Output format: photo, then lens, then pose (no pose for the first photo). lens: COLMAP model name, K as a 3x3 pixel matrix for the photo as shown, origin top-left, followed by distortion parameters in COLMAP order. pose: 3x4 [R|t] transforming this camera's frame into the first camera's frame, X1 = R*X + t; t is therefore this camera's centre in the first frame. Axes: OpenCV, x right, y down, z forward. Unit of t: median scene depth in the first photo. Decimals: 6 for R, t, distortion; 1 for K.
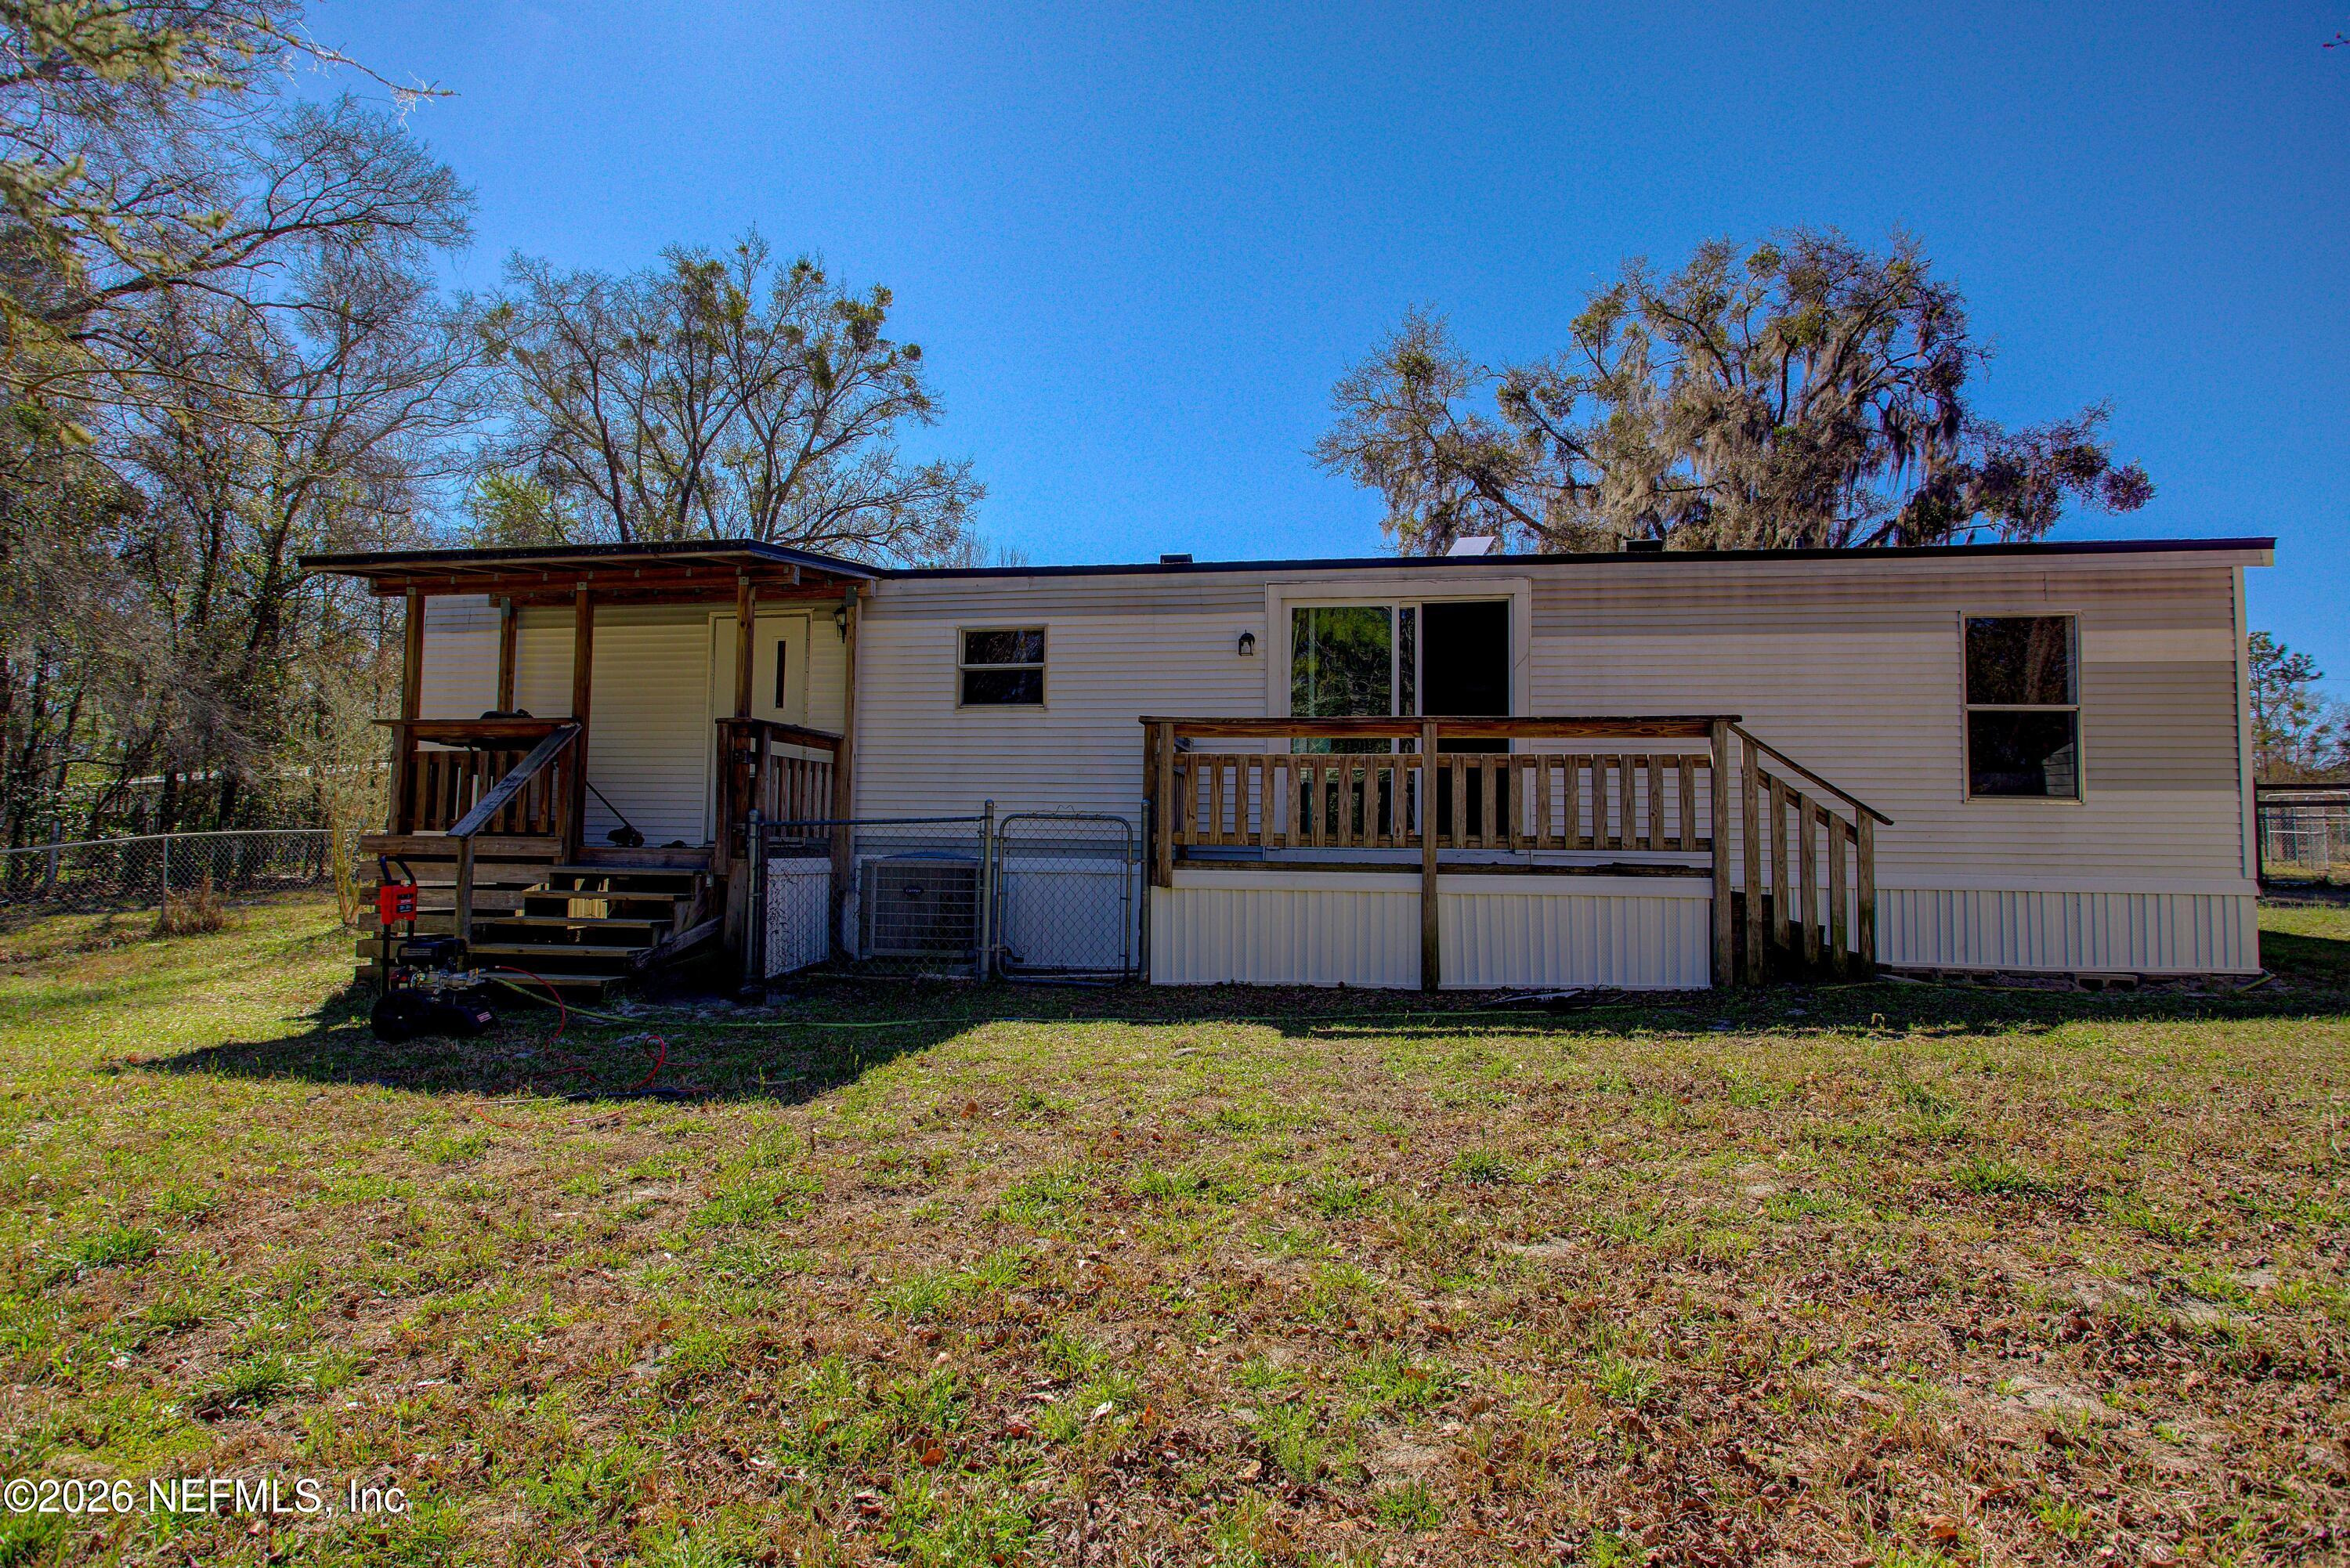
lens RADIAL K [[1335.5, 0, 1175.0], [0, 1335.5, 784.0], [0, 0, 1]] dist [-0.032849, 0.015191]
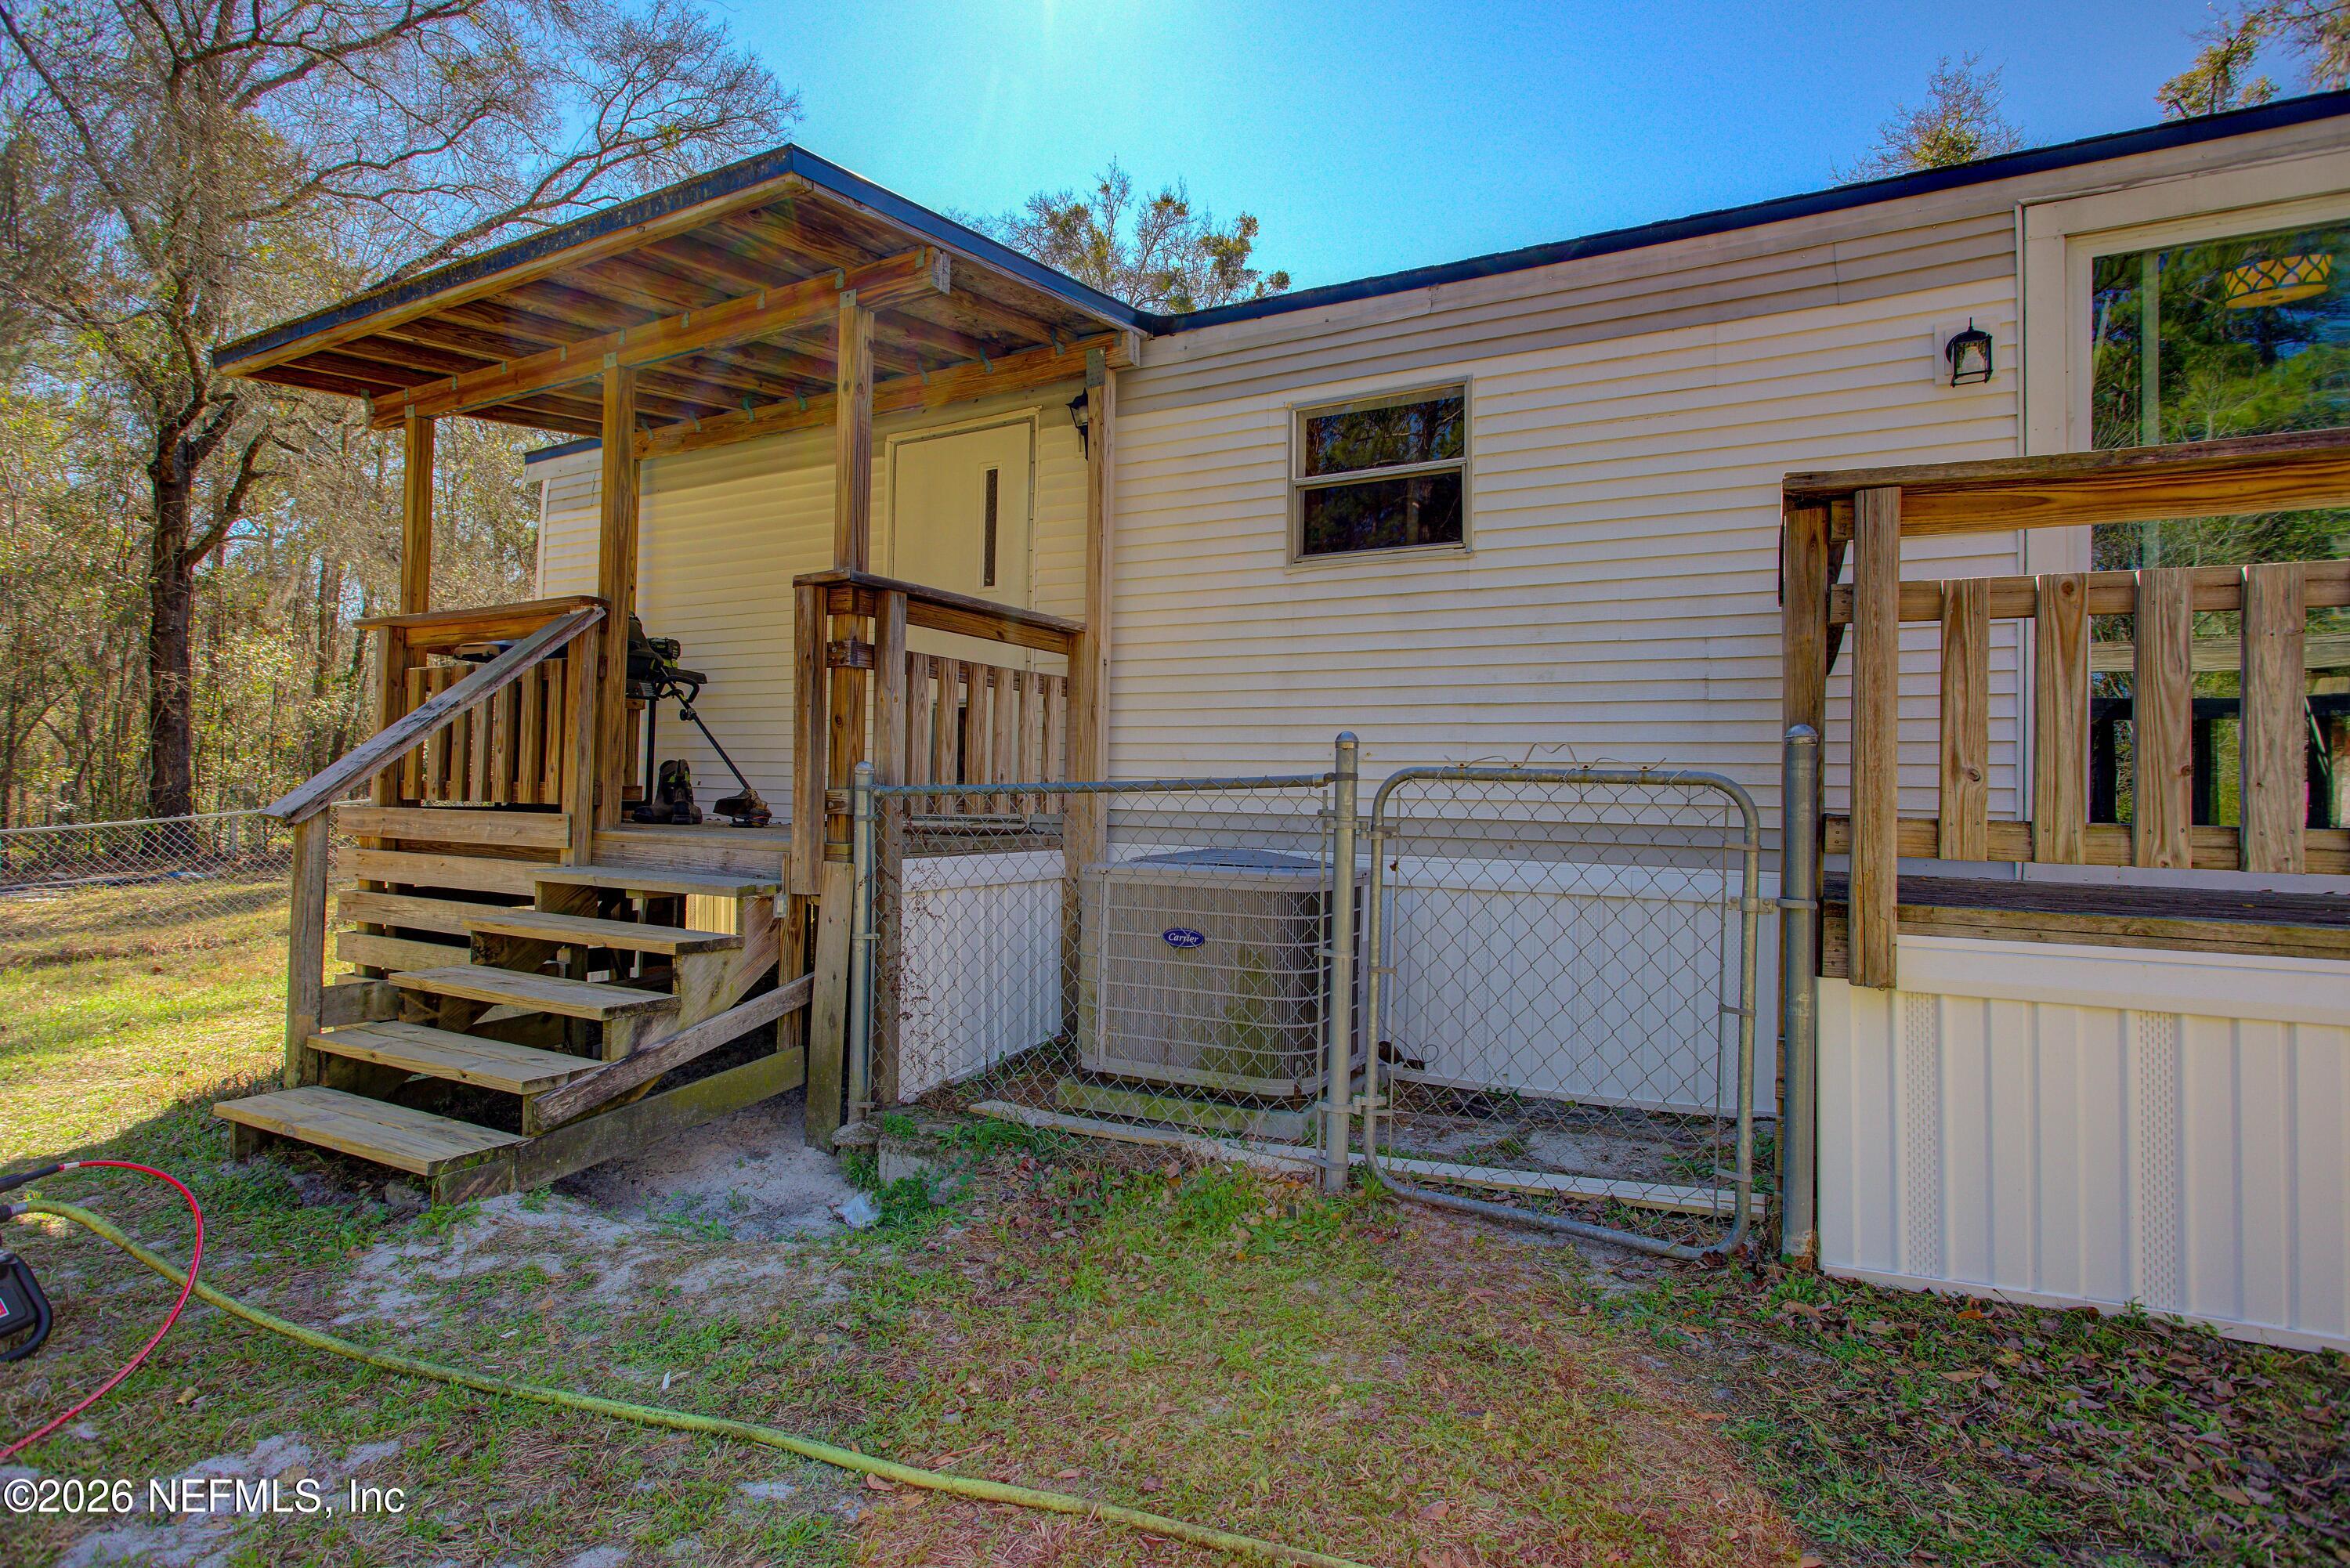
lens RADIAL K [[1177.0, 0, 1169.6], [0, 1177.0, 777.7], [0, 0, 1]] dist [-0.018888, 0.008914]
pose [[0.953776, -0.001220, -0.300517, -0.074288], [0.010263, 0.999541, 0.028513, 0.013011], [0.300344, -0.030280, 0.953350, 0.573456]]
